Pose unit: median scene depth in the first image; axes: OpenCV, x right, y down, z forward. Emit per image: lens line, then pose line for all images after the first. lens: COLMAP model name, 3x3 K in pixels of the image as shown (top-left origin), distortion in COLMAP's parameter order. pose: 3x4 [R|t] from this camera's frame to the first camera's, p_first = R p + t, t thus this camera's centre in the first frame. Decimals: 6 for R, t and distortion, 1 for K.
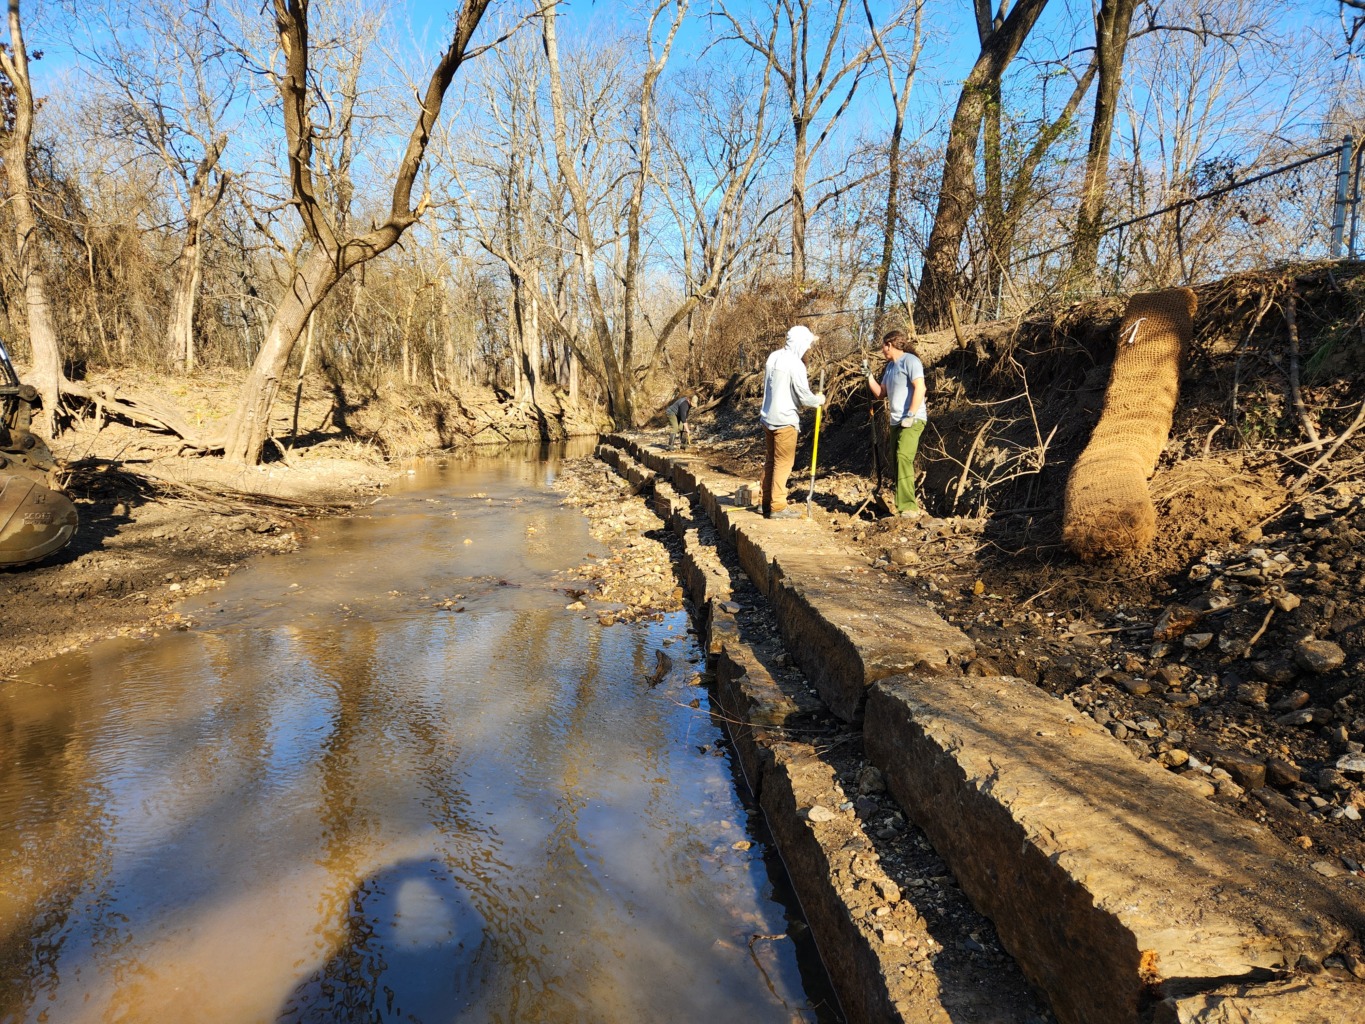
lens RADIAL K [[946.4, 0, 682.5], [0, 946.4, 512.0], [0, 0, 1]] dist [0.049403, -0.006405]
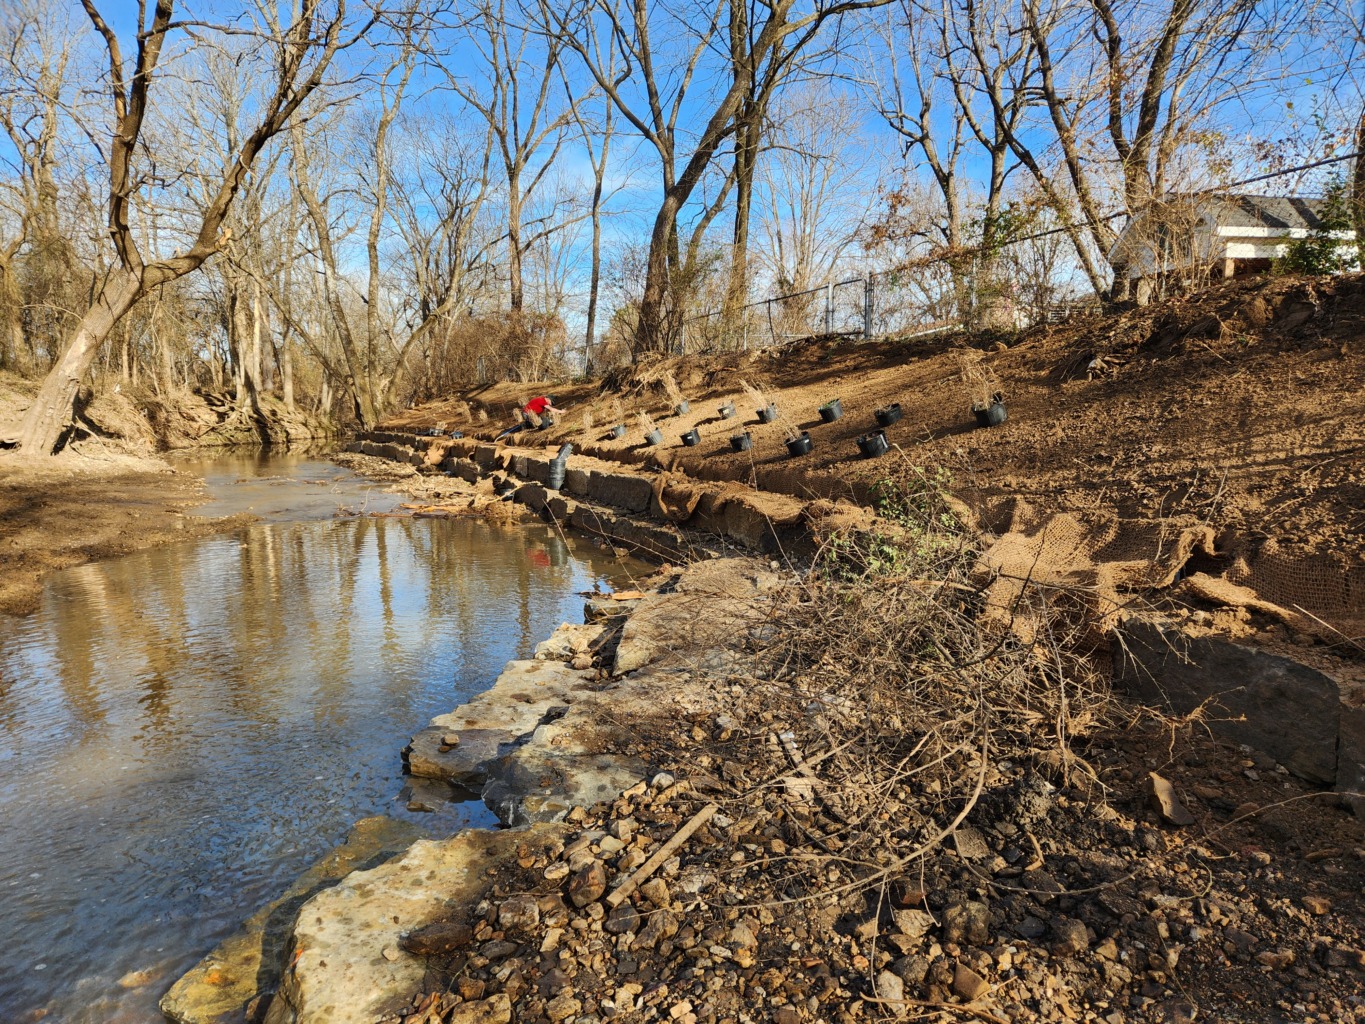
lens RADIAL K [[946.4, 0, 682.5], [0, 946.4, 512.0], [0, 0, 1]] dist [0.049403, -0.006405]
pose [[0.947753, -0.031843, 0.317411, -0.073905], [0.034987, 0.999379, -0.004206, 0.030284], [-0.317080, 0.015091, 0.948279, -0.202001]]
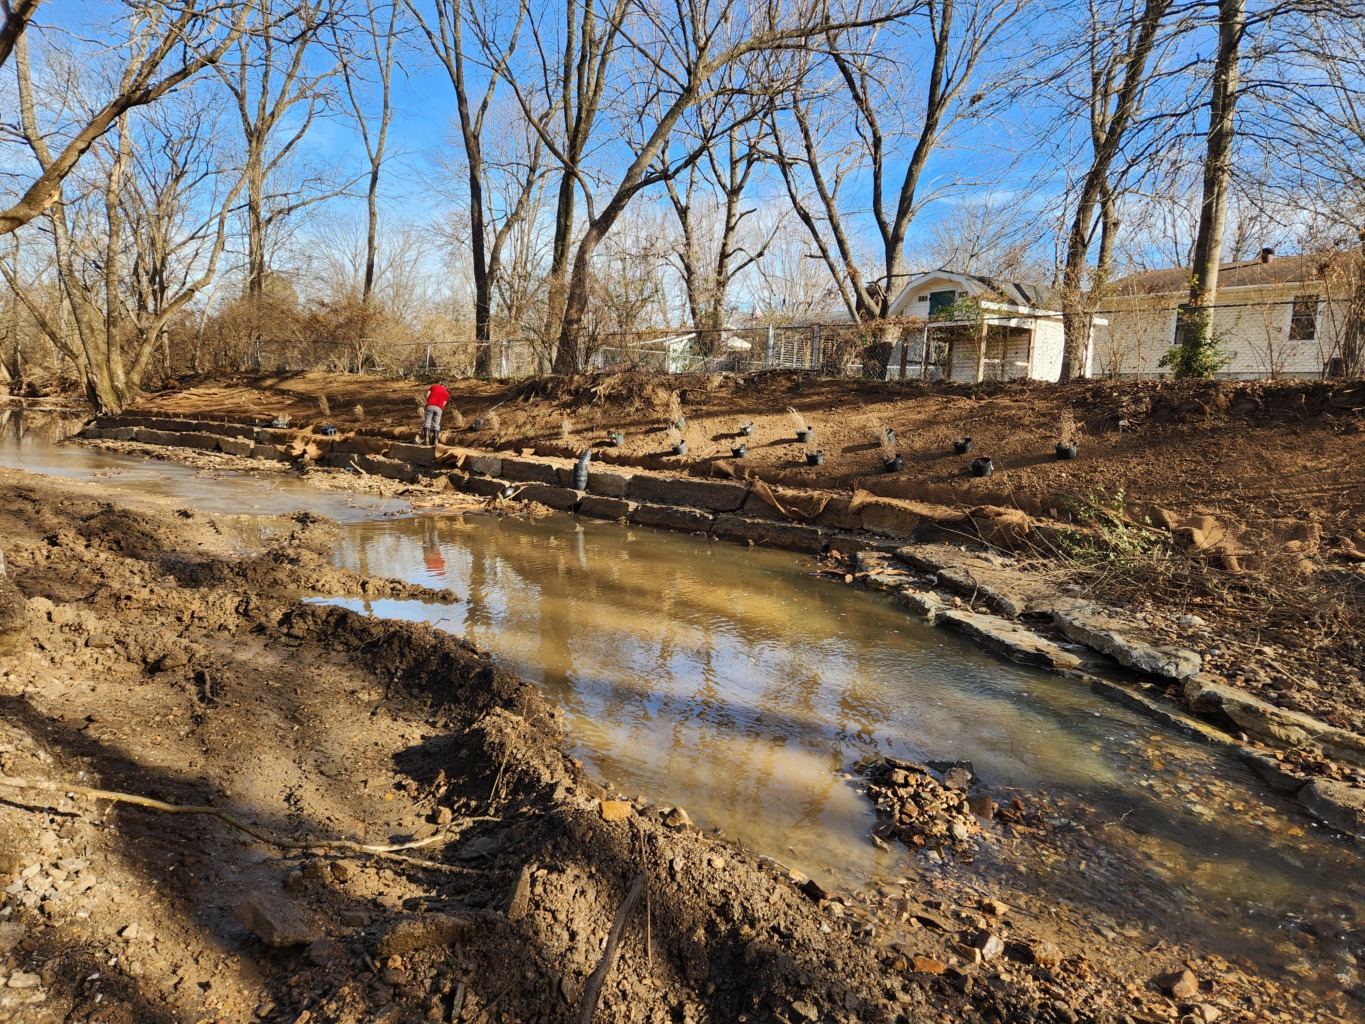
lens RADIAL K [[946.4, 0, 682.5], [0, 946.4, 512.0], [0, 0, 1]] dist [0.049403, -0.006405]
pose [[0.729981, -0.044364, 0.682026, -0.317730], [0.035657, 0.999004, 0.026818, 0.014610], [-0.682536, 0.004742, 0.730836, -0.171307]]
